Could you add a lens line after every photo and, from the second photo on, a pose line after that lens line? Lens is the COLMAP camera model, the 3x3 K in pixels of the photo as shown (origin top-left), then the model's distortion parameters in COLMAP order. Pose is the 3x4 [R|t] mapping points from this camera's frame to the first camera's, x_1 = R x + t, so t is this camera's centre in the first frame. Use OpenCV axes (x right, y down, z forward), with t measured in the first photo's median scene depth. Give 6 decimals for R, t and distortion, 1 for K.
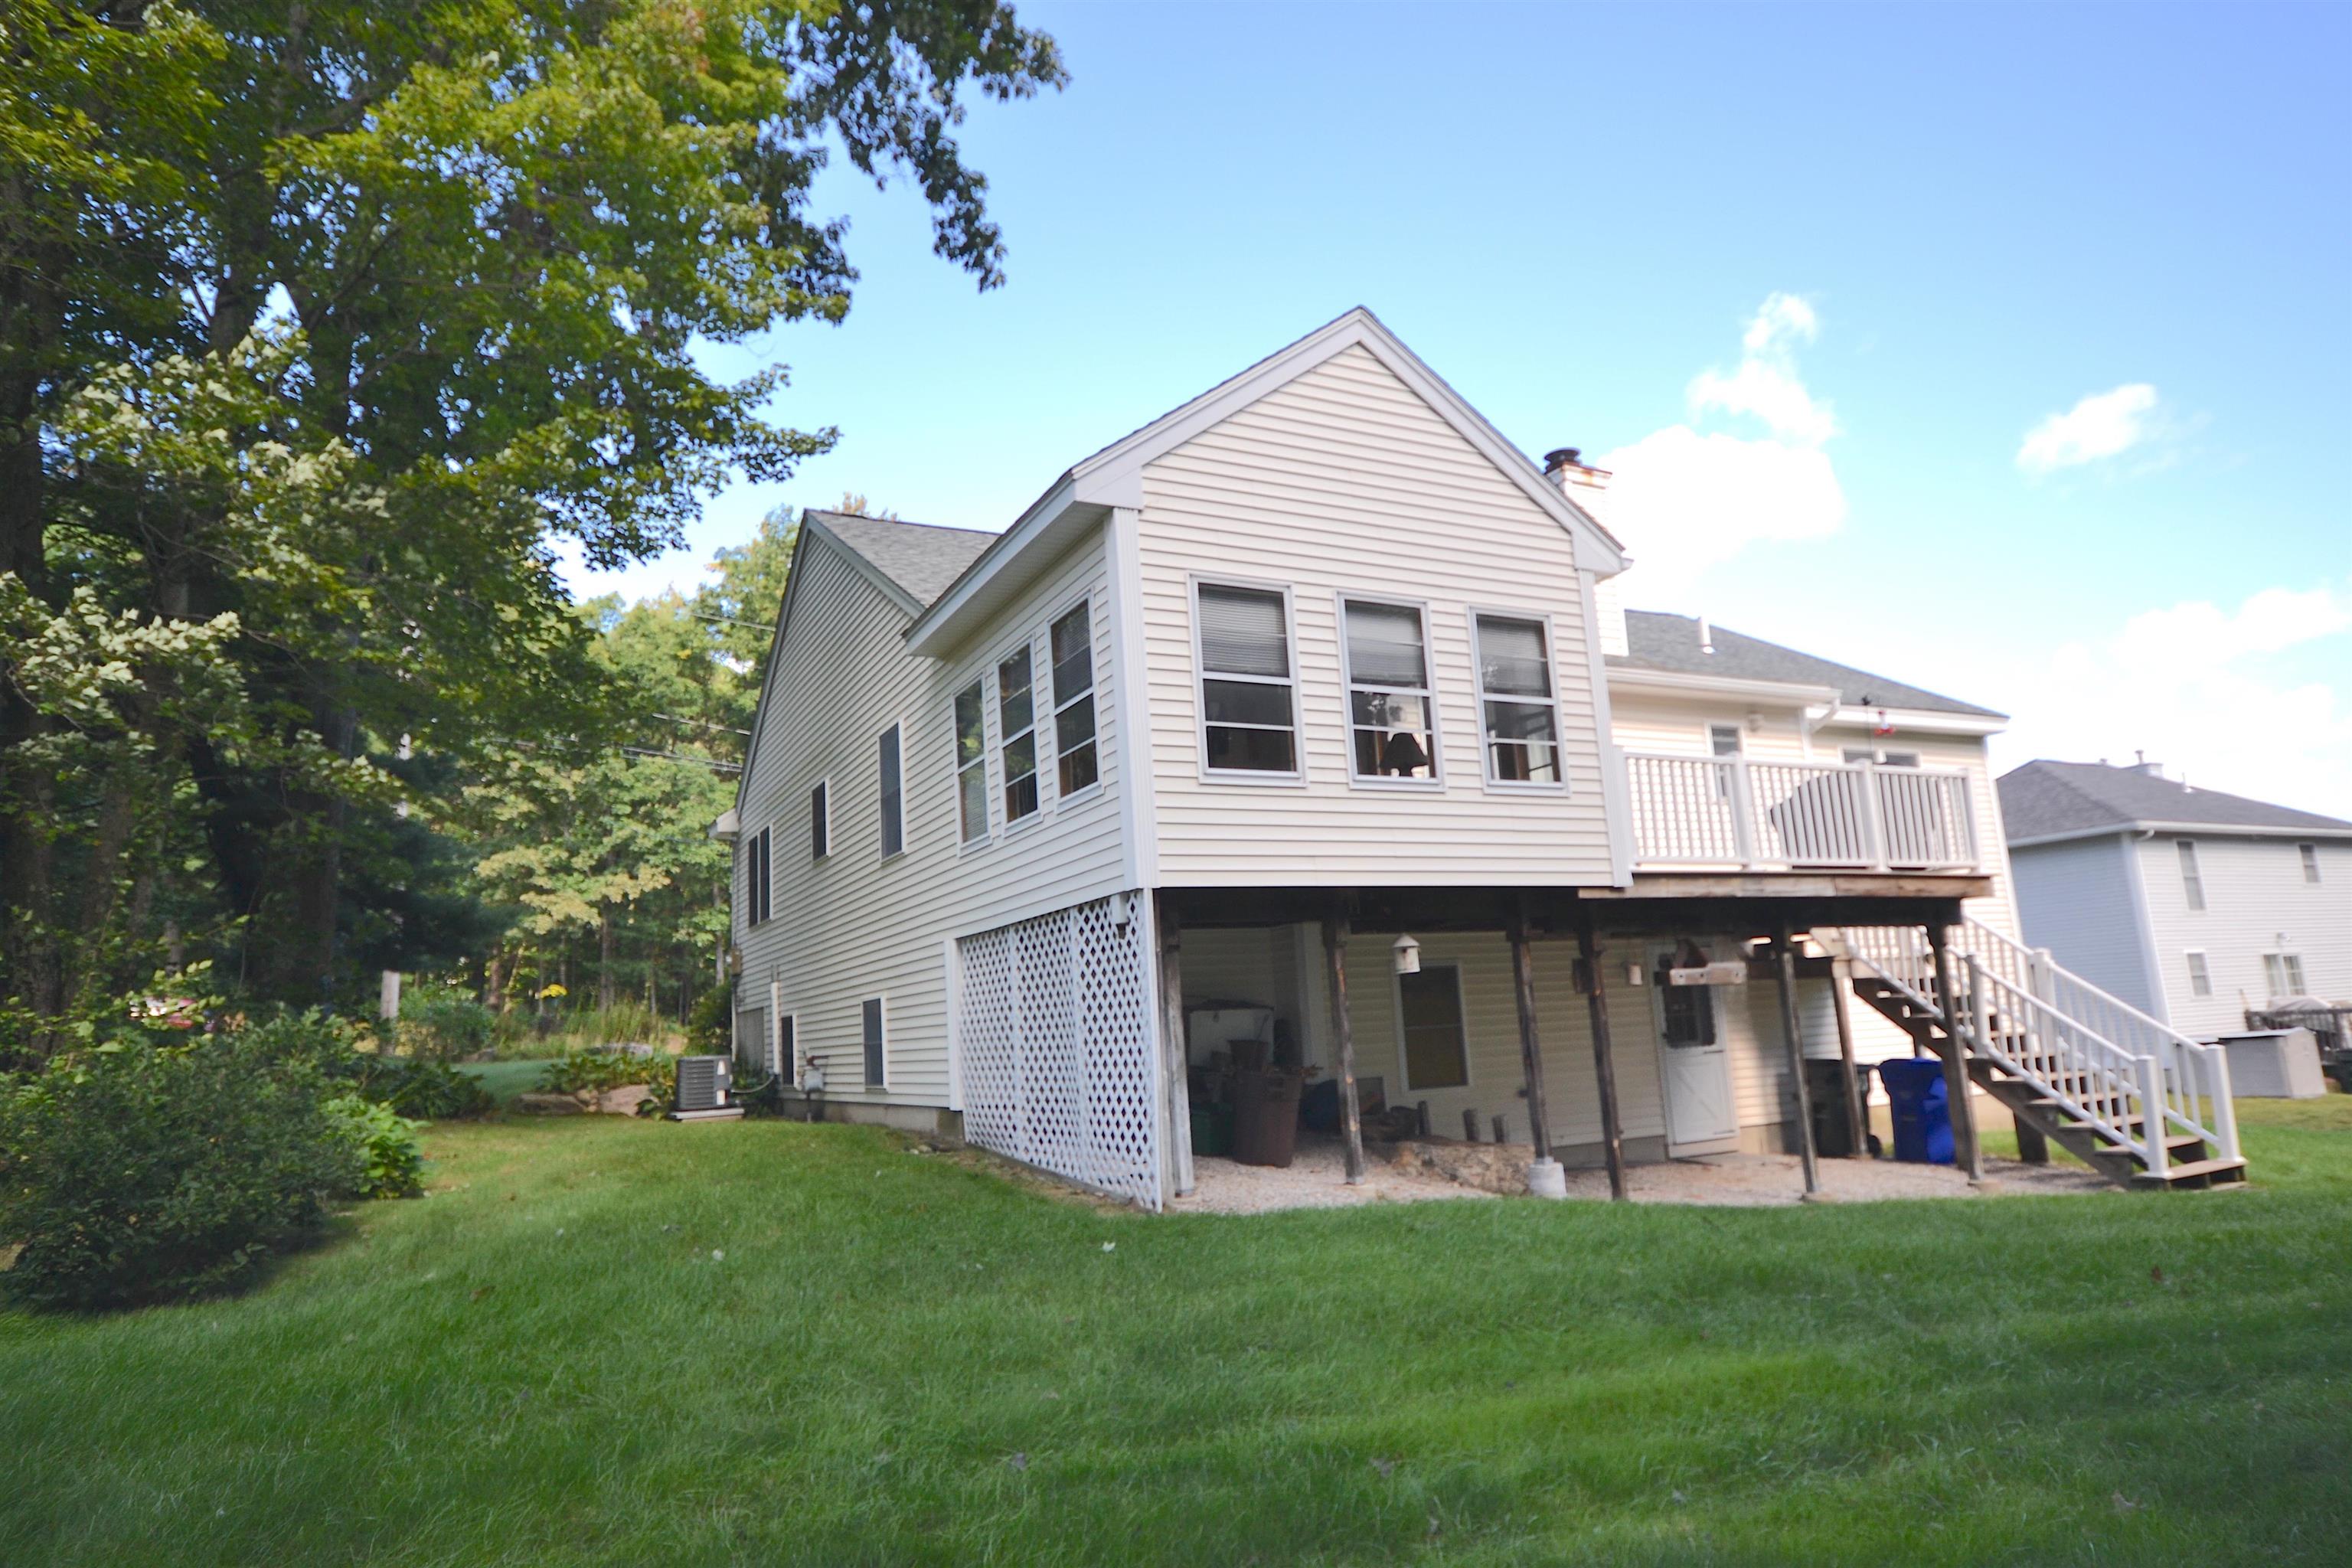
lens RADIAL K [[1385.1, 0, 1176.0], [0, 1385.1, 784.0], [0, 0, 1]] dist [-0.000178, -0.000161]
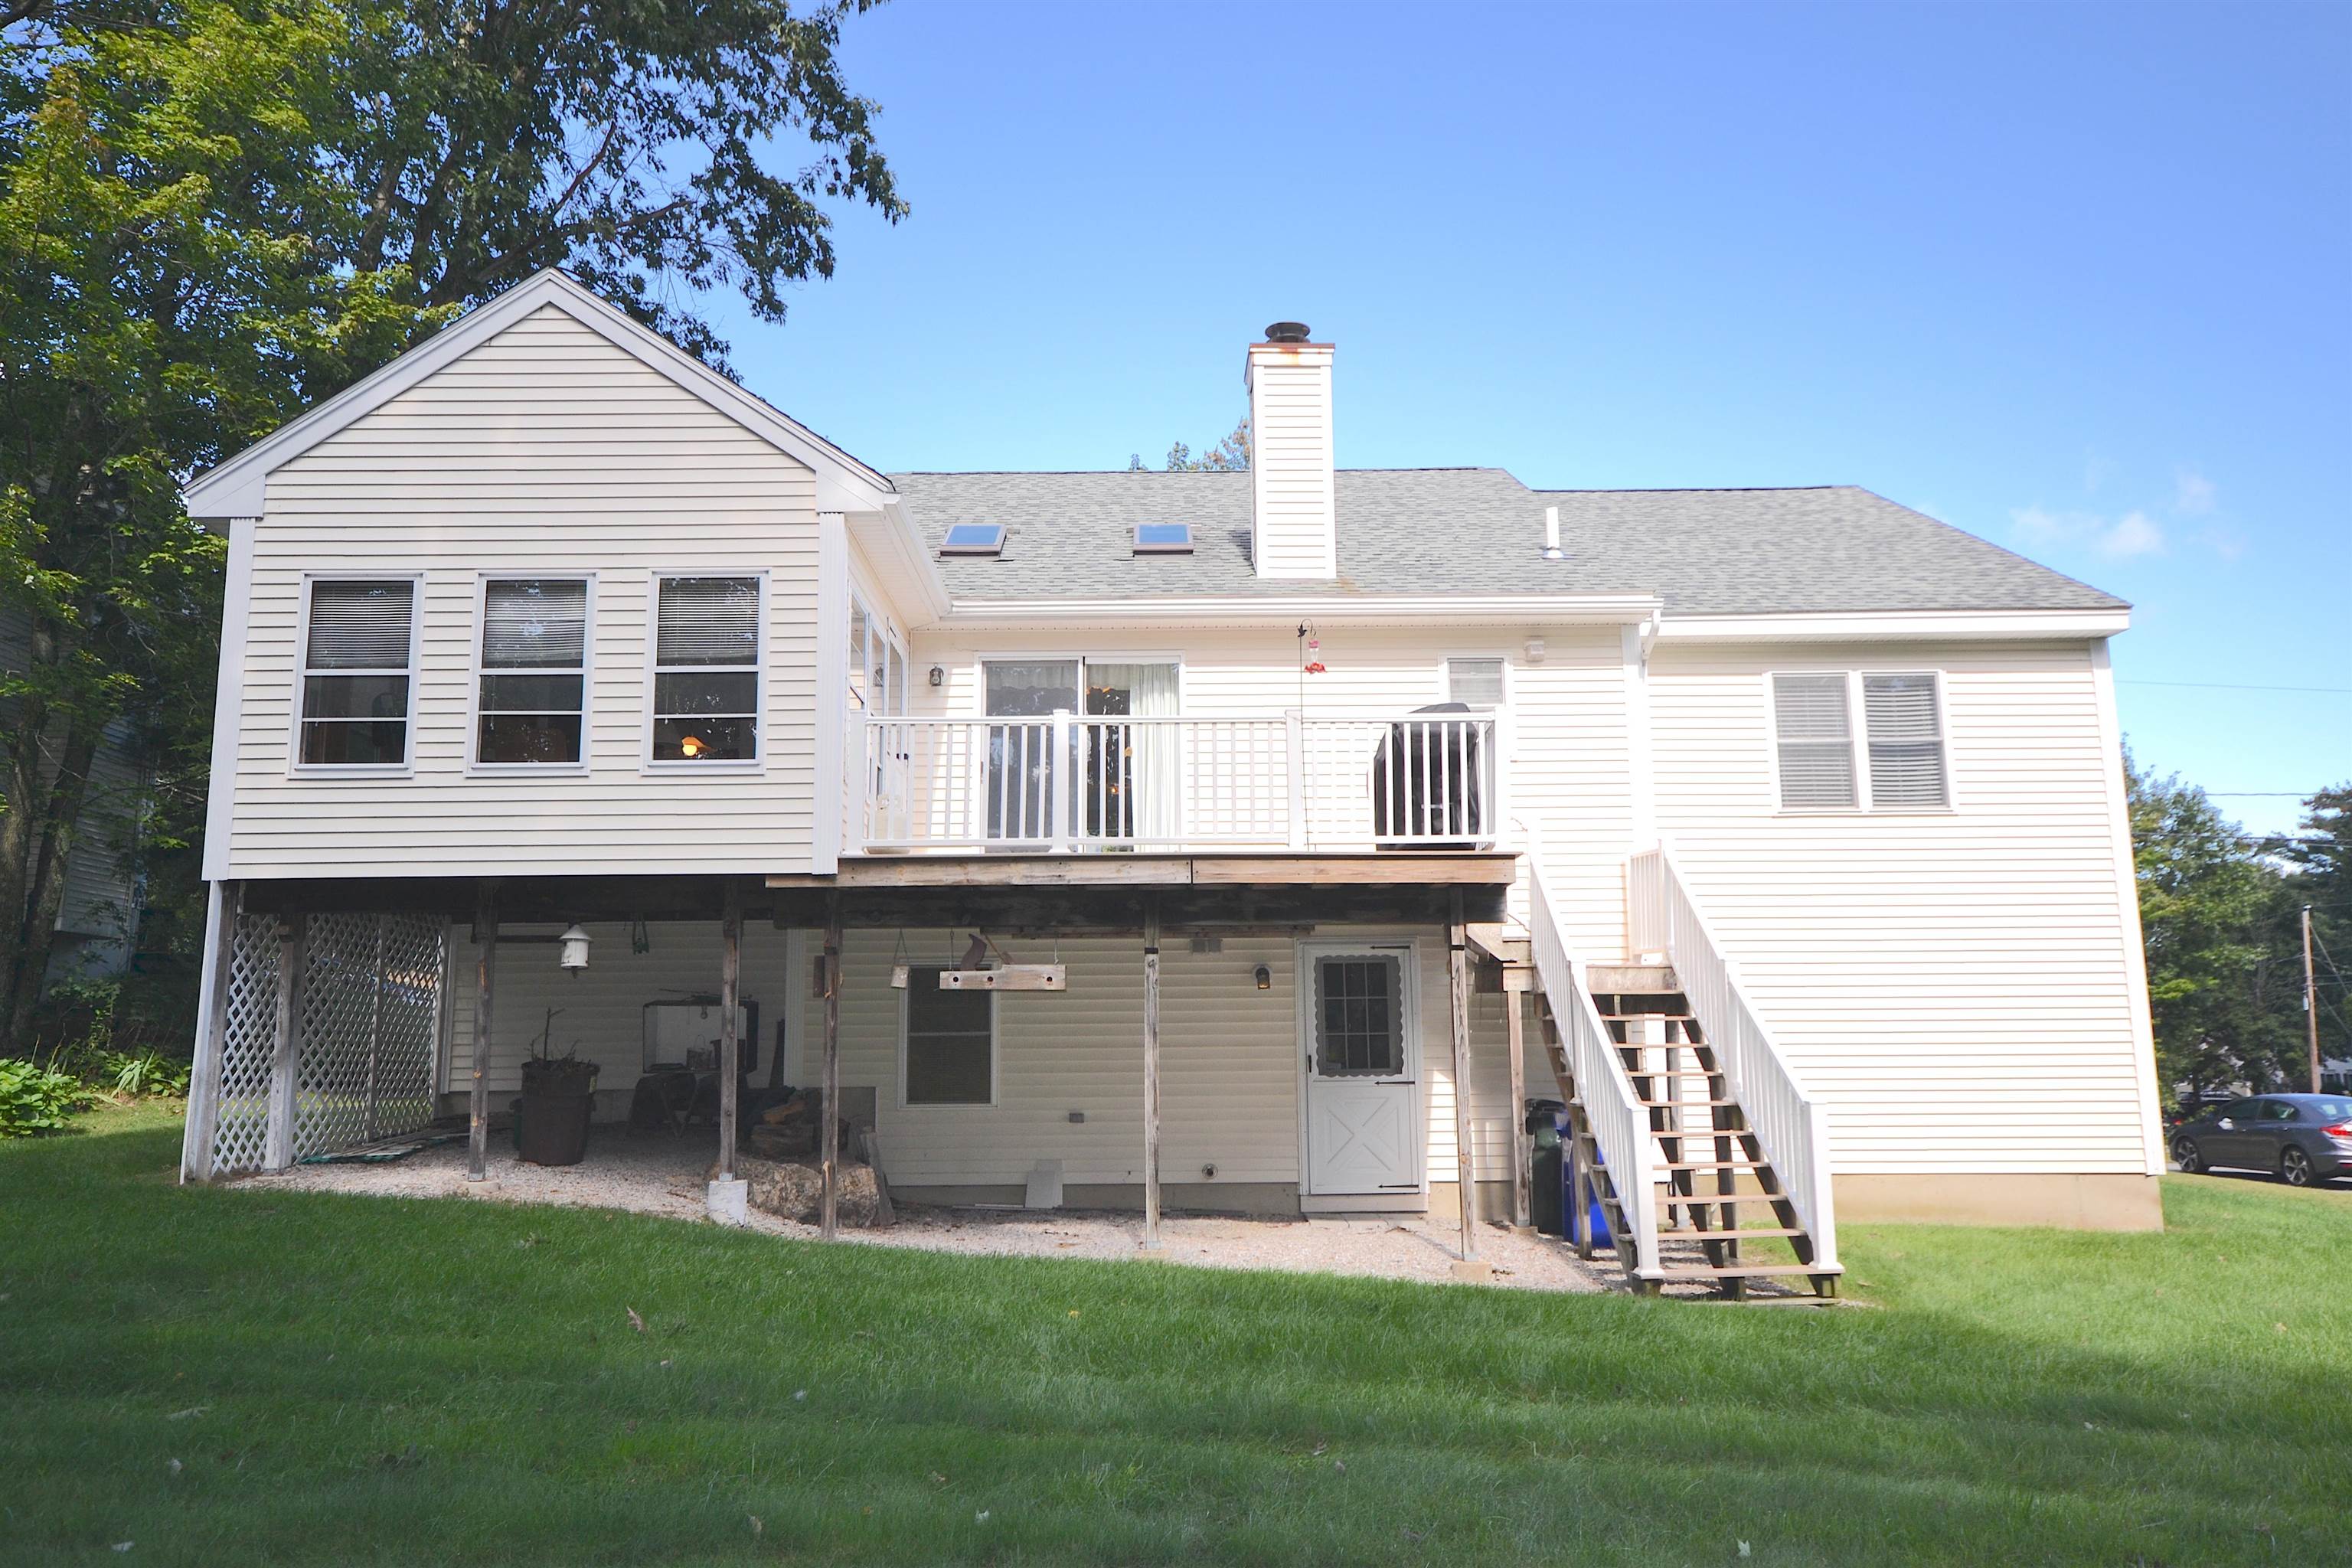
lens RADIAL K [[1662.2, 0, 1099.9], [0, 1662.2, 785.7], [0, 0, 1]] dist [-0.006652, 0.059938]
pose [[0.887915, -0.031062, -0.458958, 0.956676], [0.041335, 0.999069, 0.012353, 0.012328], [0.458147, -0.029940, 0.888372, 0.148306]]
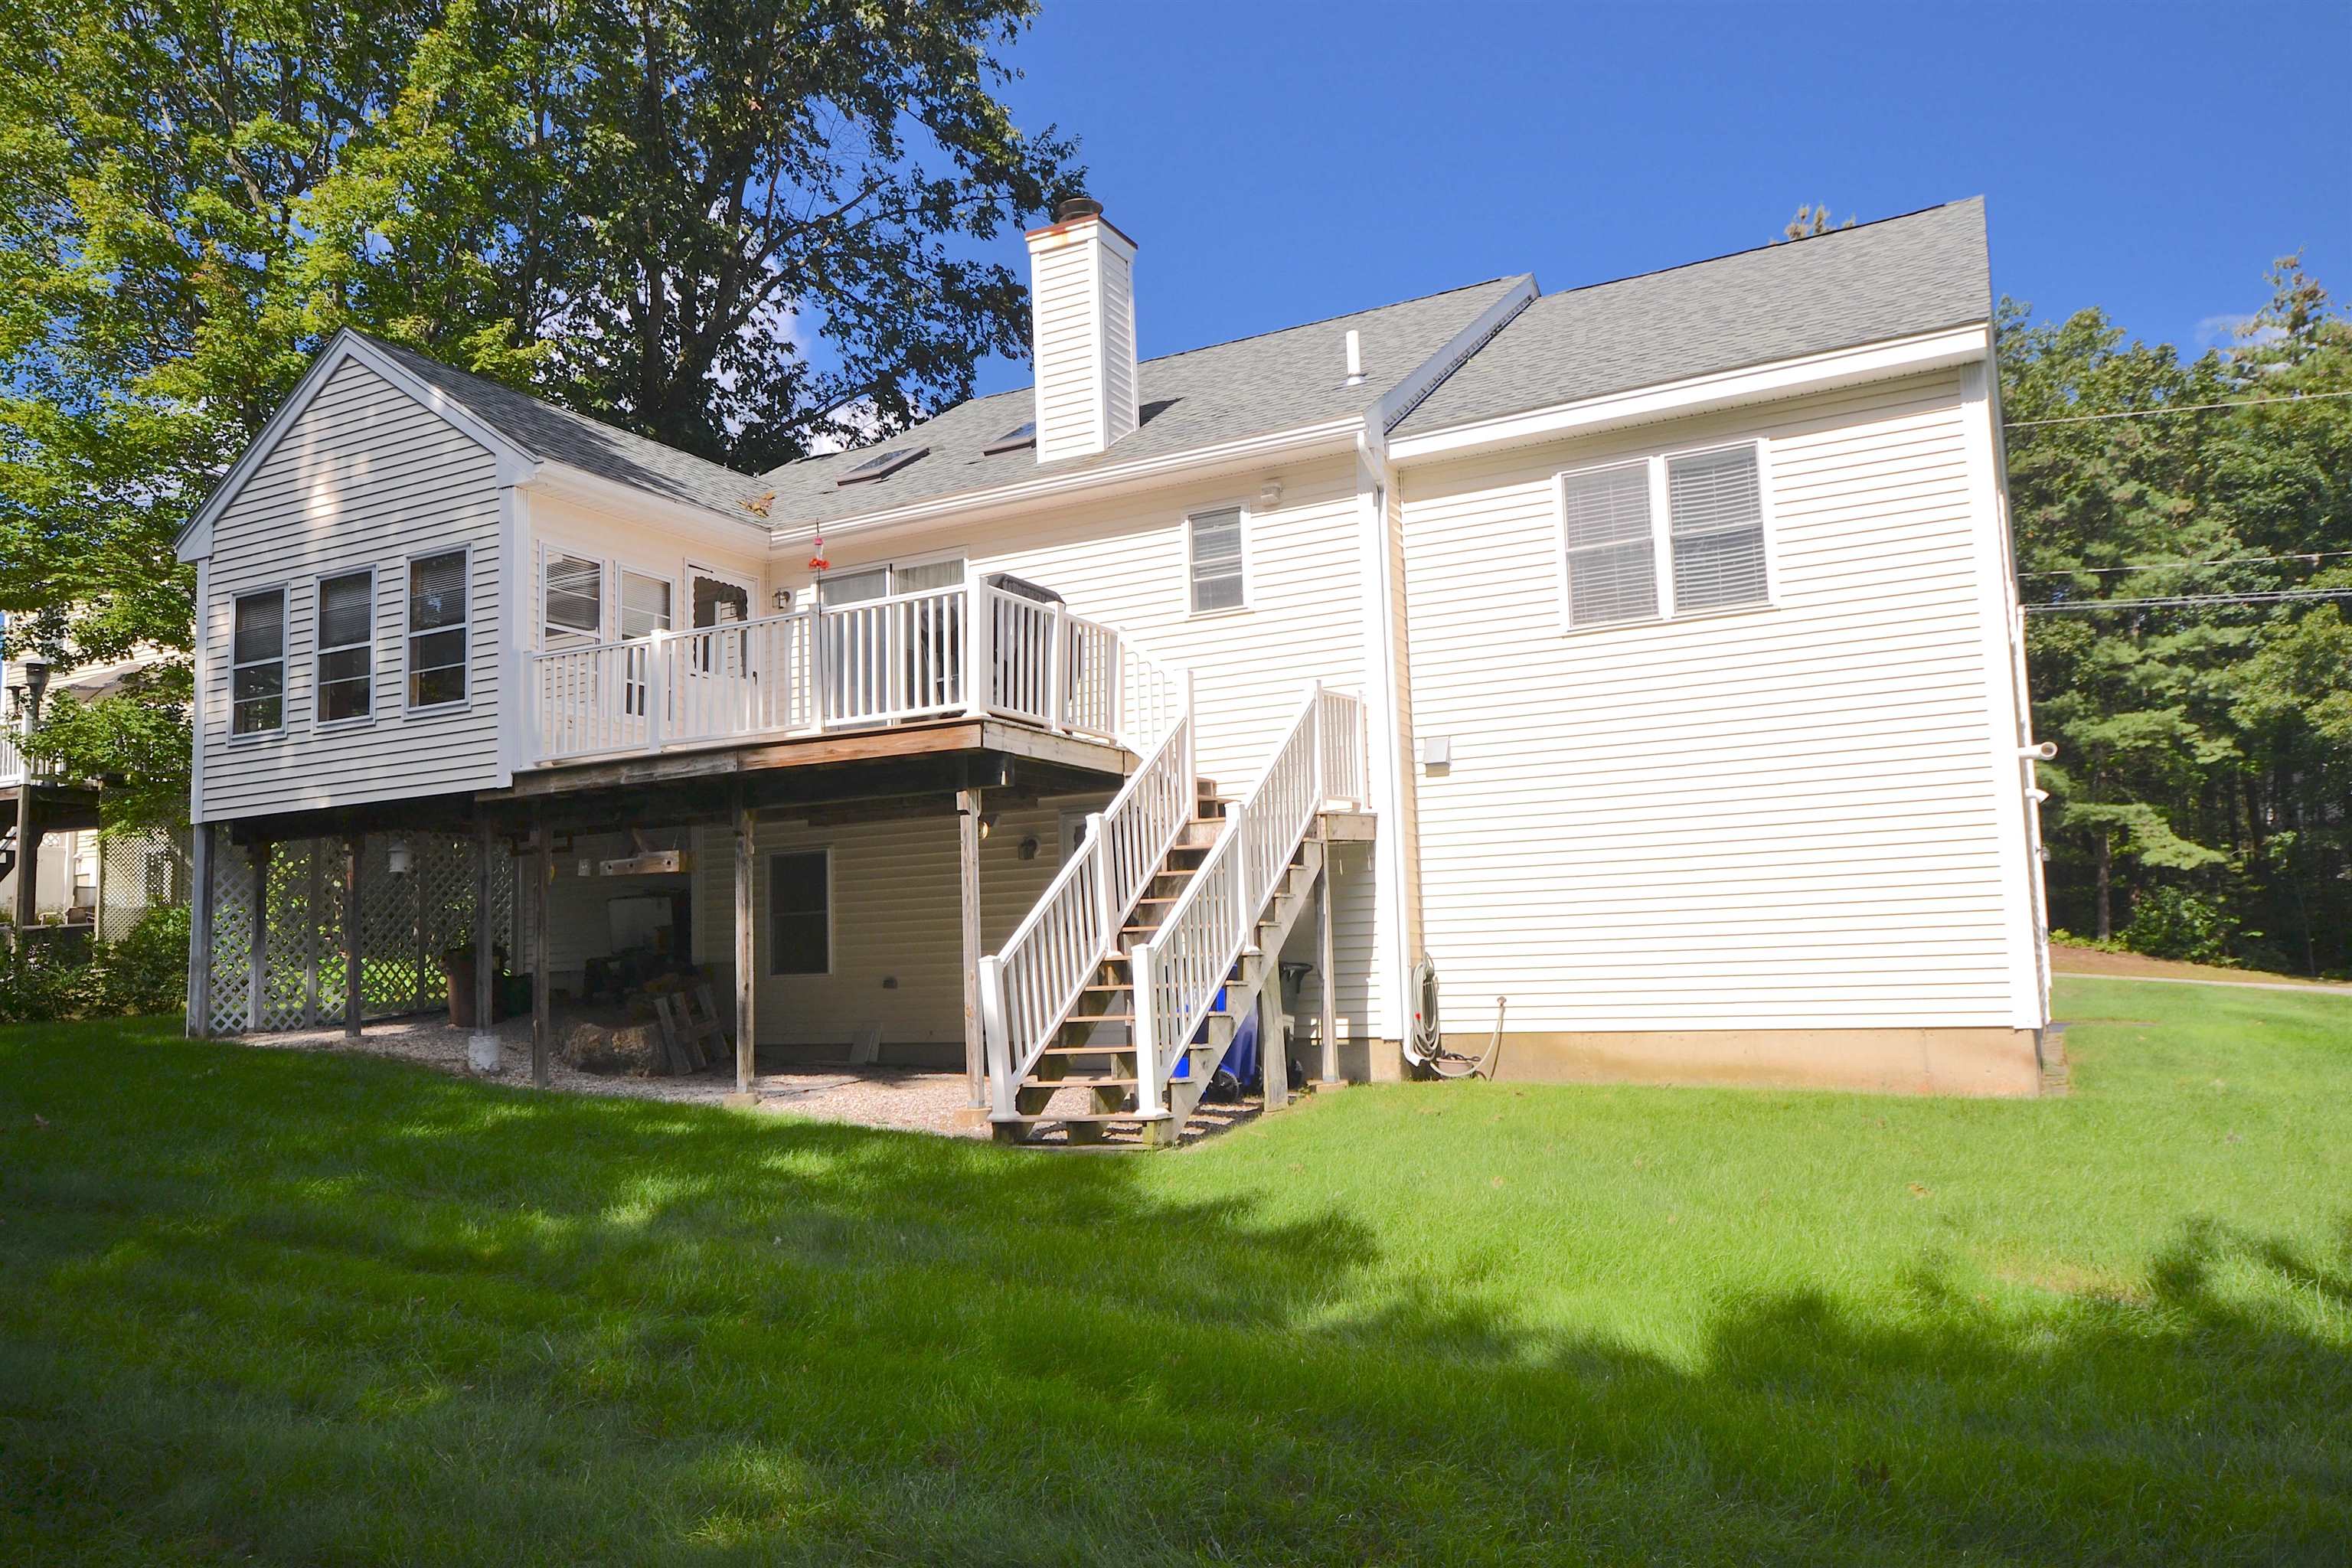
lens RADIAL K [[1662.2, 0, 1099.9], [0, 1662.2, 785.7], [0, 0, 1]] dist [-0.006652, 0.059938]
pose [[0.563910, -0.057205, -0.823853, 1.636389], [0.145758, 0.988831, 0.031108, 0.099345], [0.812871, -0.137625, 0.565950, 0.644940]]
